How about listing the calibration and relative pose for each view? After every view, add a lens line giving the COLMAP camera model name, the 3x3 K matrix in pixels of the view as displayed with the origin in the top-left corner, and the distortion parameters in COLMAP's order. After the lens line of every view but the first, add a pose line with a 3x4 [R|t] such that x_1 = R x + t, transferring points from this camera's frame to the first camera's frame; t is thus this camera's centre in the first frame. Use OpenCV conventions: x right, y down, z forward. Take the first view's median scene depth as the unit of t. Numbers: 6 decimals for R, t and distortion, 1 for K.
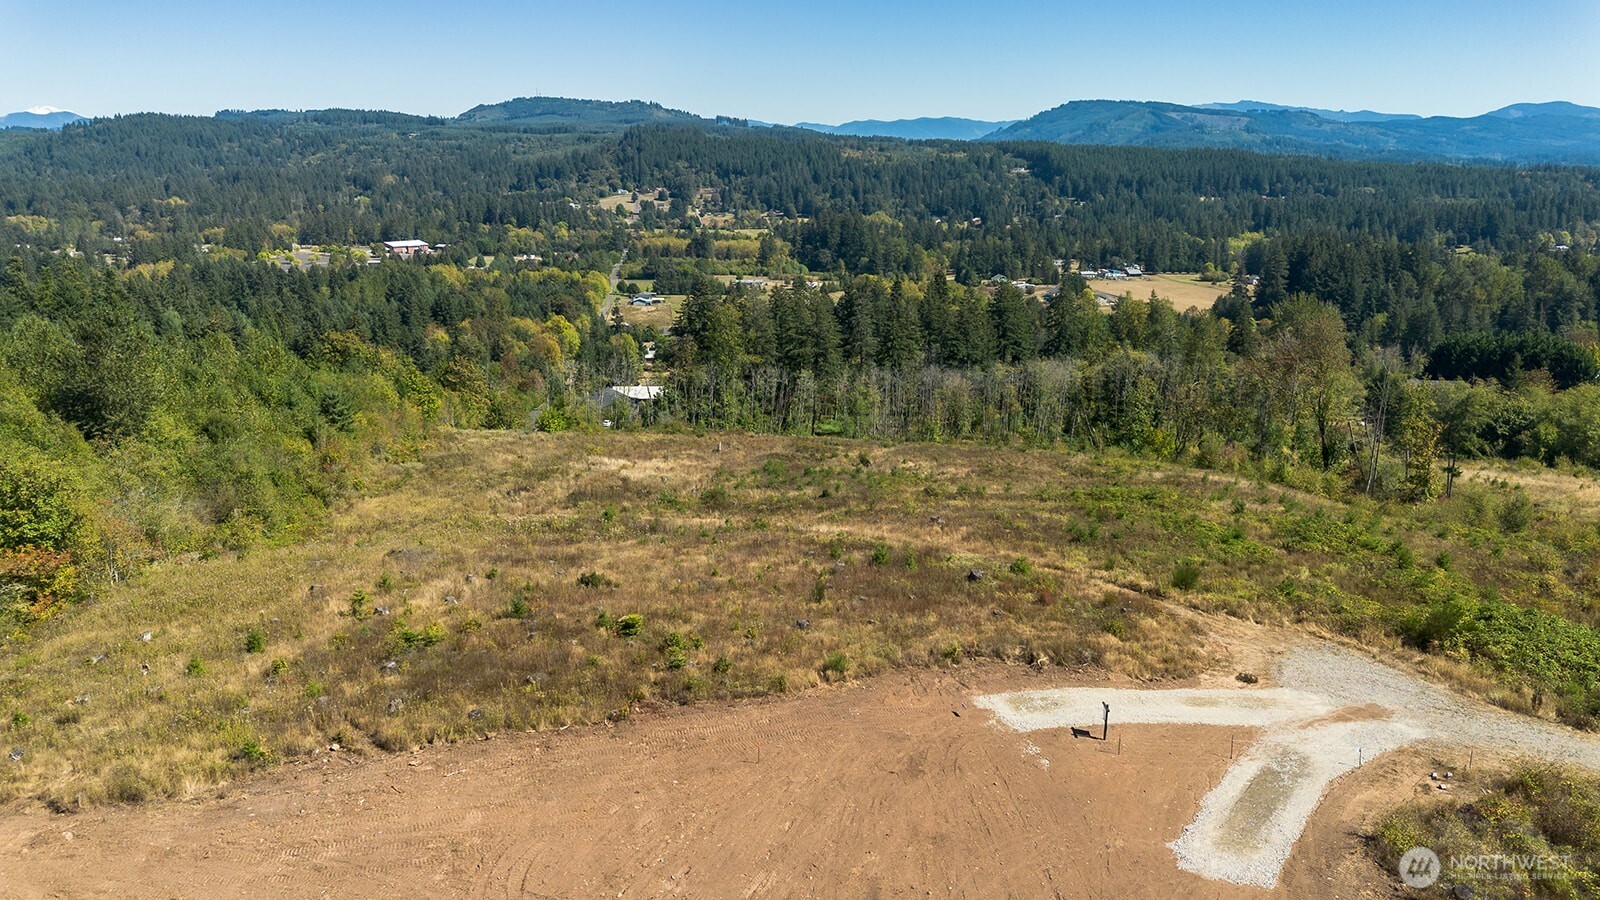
lens RADIAL K [[1130.1, 0, 806.1], [0, 1130.1, 454.1], [0, 0, 1]] dist [0.073901, -0.073364]
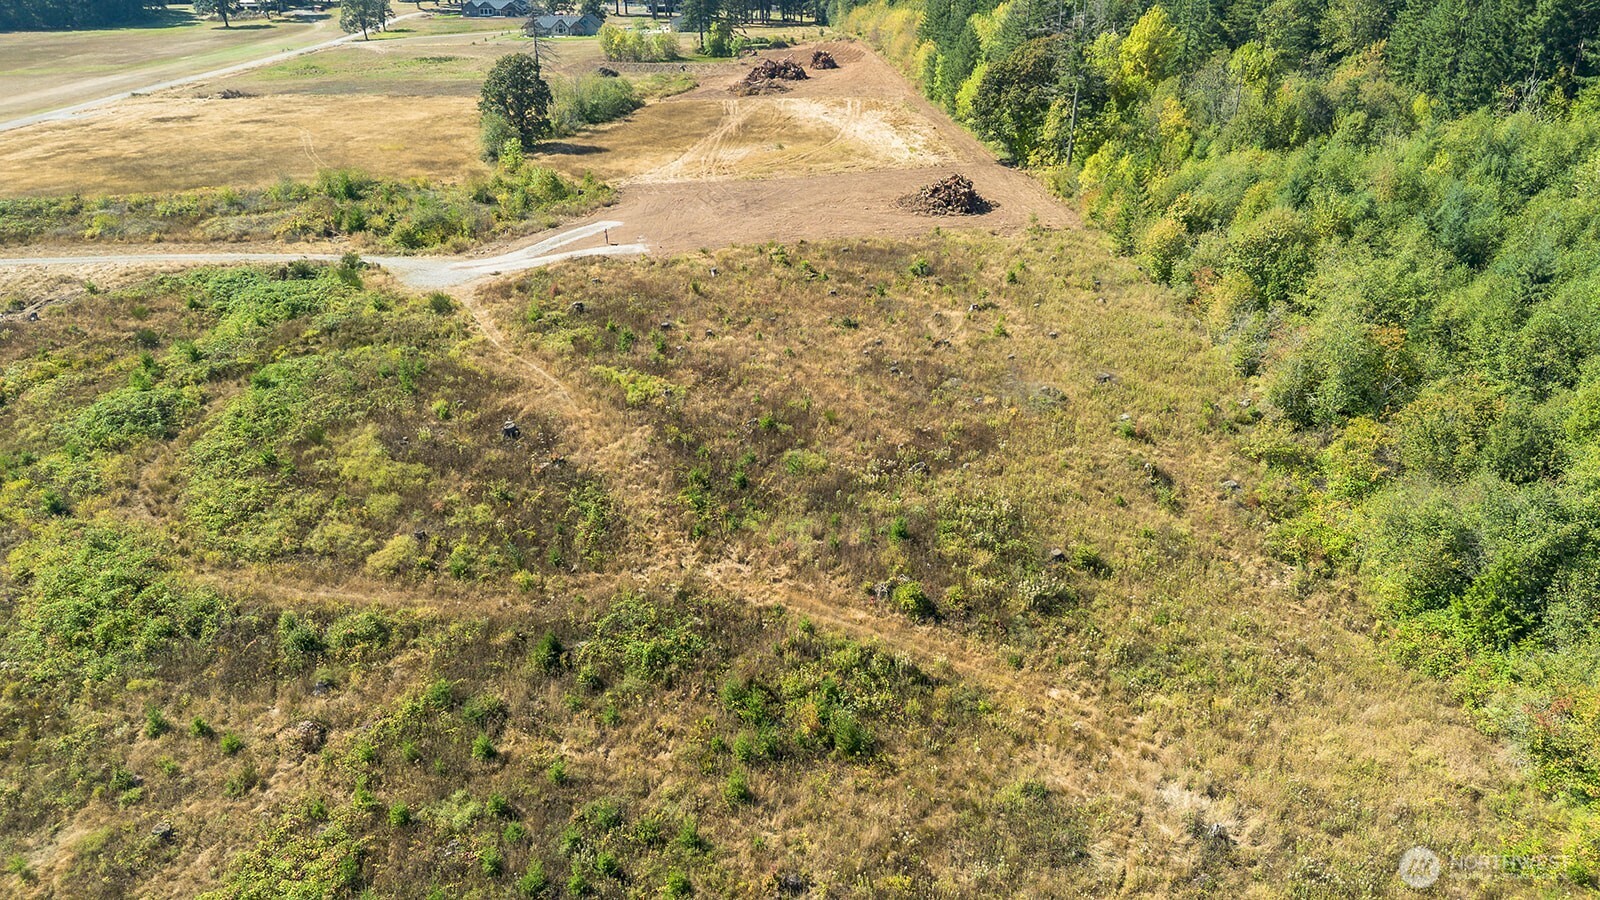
lens RADIAL K [[1130.1, 0, 805.3], [0, 1130.1, 445.7], [0, 0, 1]] dist [0.073901, -0.073364]
pose [[-0.997992, -0.017085, 0.060996, -0.019144], [0.023309, 0.796319, 0.604428, -0.051726], [-0.058899, 0.604636, -0.794321, 0.187782]]
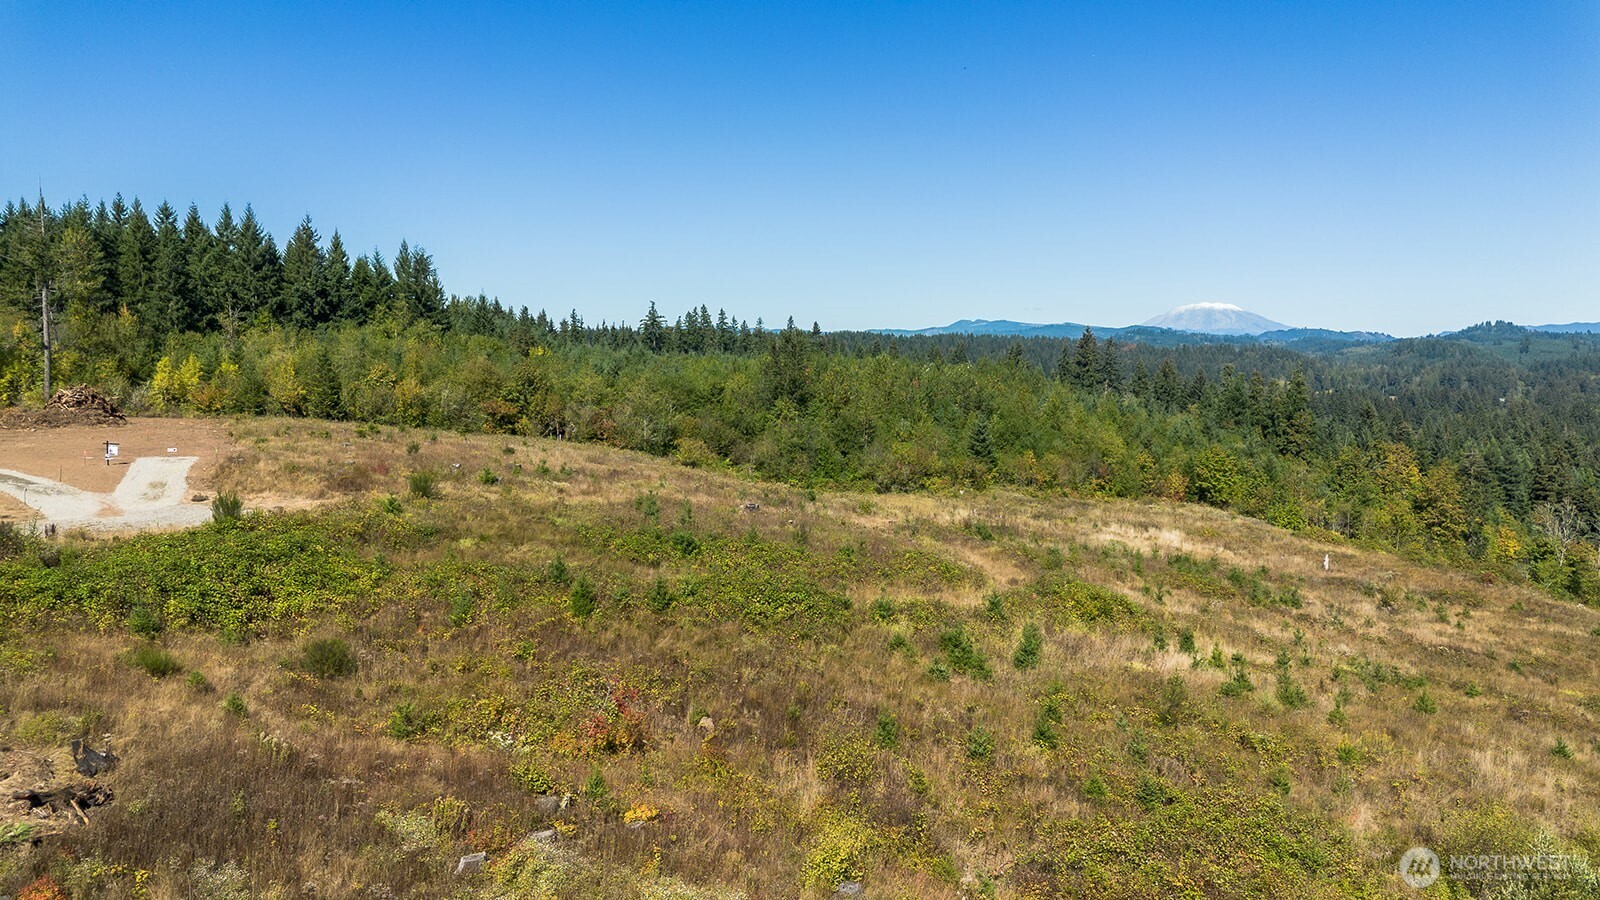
lens RADIAL K [[1130.1, 0, 804.6], [0, 1130.1, 452.2], [0, 0, 1]] dist [0.073901, -0.073364]
pose [[0.164847, 0.081122, -0.982978, 0.113668], [-0.249623, 0.967597, 0.037990, -0.003484], [0.954208, 0.239112, 0.179755, 0.094593]]
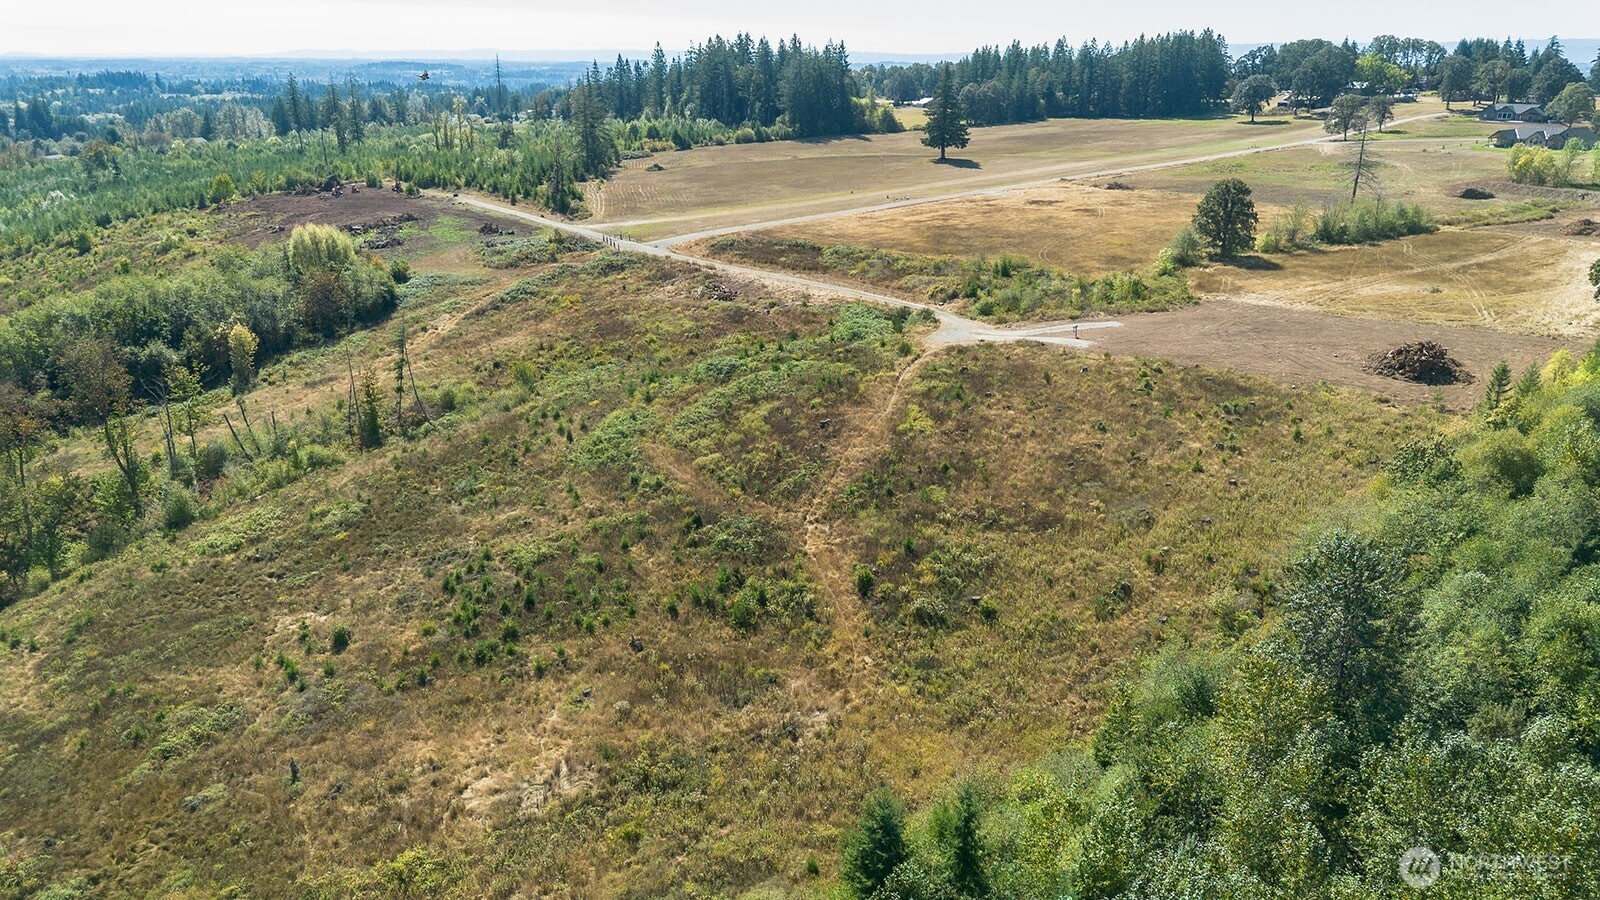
lens RADIAL K [[1130.1, 0, 808.7], [0, 1130.1, 455.4], [0, 0, 1]] dist [0.073901, -0.073364]
pose [[-0.548028, -0.278223, 0.788833, -0.112907], [0.212869, 0.865622, 0.453194, -0.062102], [-0.808920, 0.416281, -0.415160, 0.179326]]
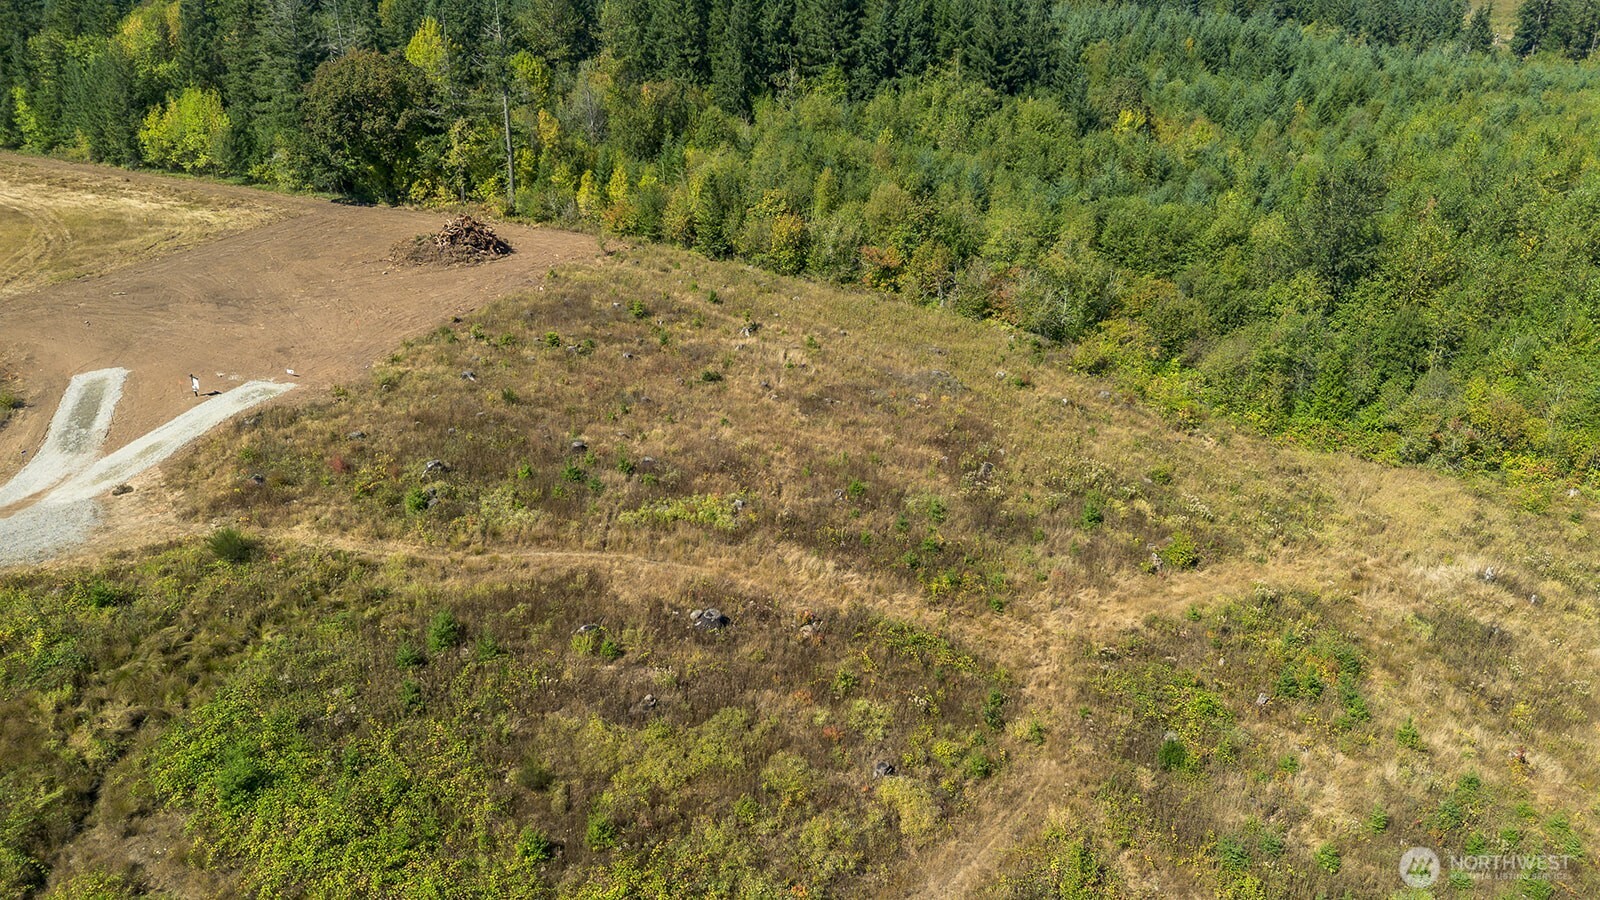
lens RADIAL K [[1130.1, 0, 803.6], [0, 1130.1, 456.6], [0, 0, 1]] dist [0.073901, -0.073364]
pose [[-0.571166, 0.320755, -0.755570, 0.059194], [-0.202952, 0.836726, 0.508626, -0.038634], [0.795349, 0.443854, -0.412812, 0.138556]]
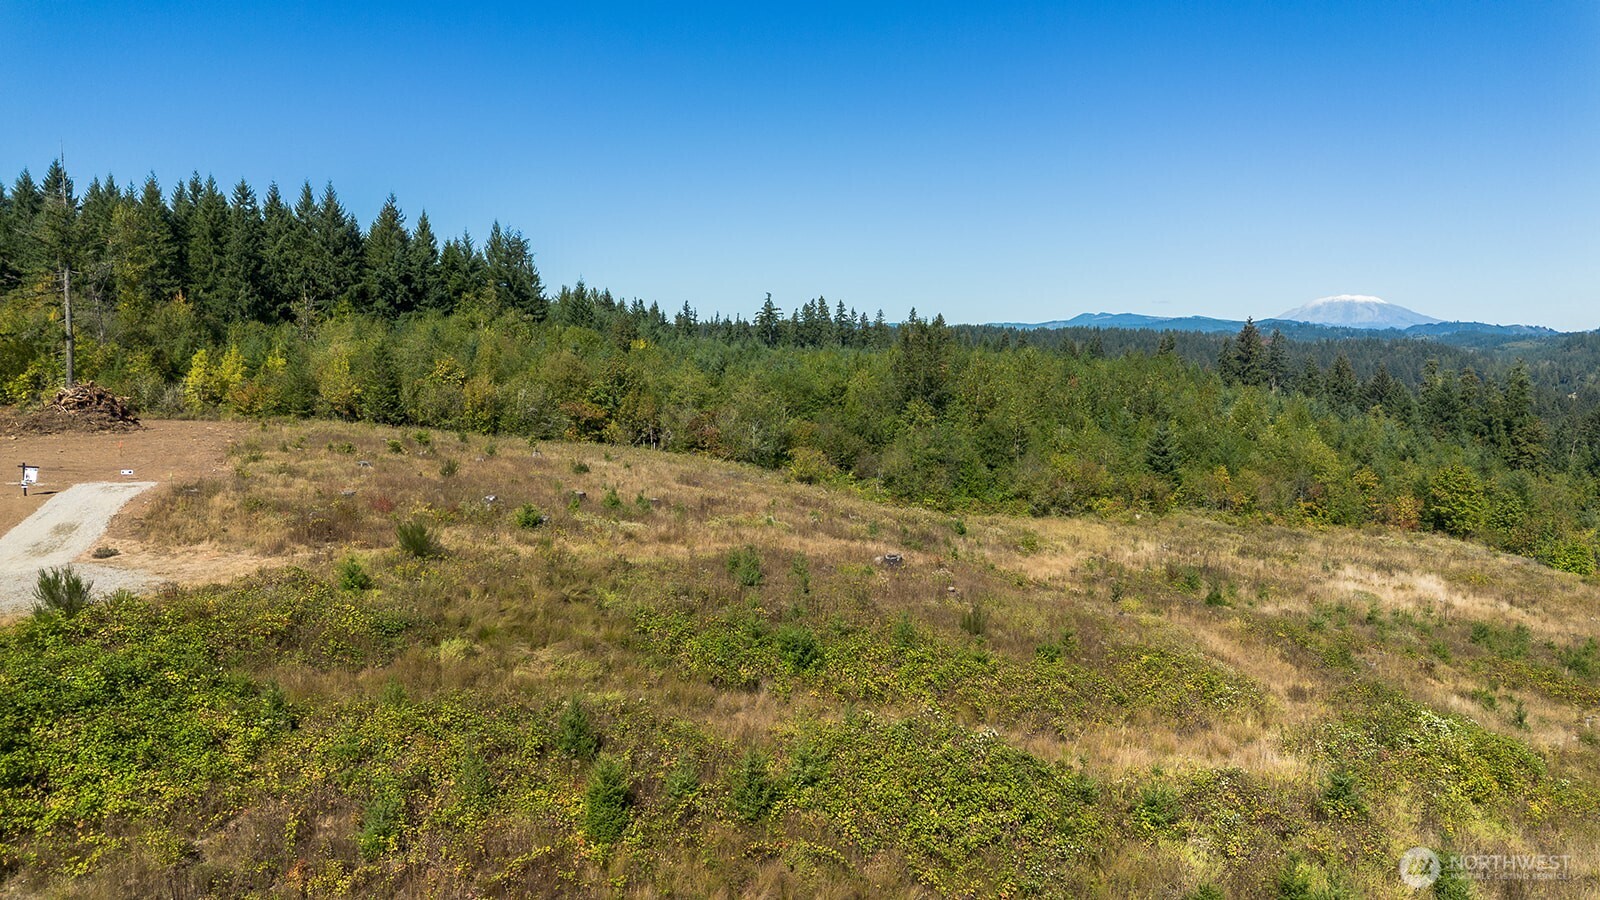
lens RADIAL K [[1130.1, 0, 804.9], [0, 1130.1, 452.8], [0, 0, 1]] dist [0.073901, -0.073364]
pose [[0.063560, 0.087881, -0.994101, 0.084637], [-0.254925, 0.964498, 0.068965, -0.003897], [0.964870, 0.249038, 0.083706, 0.096253]]
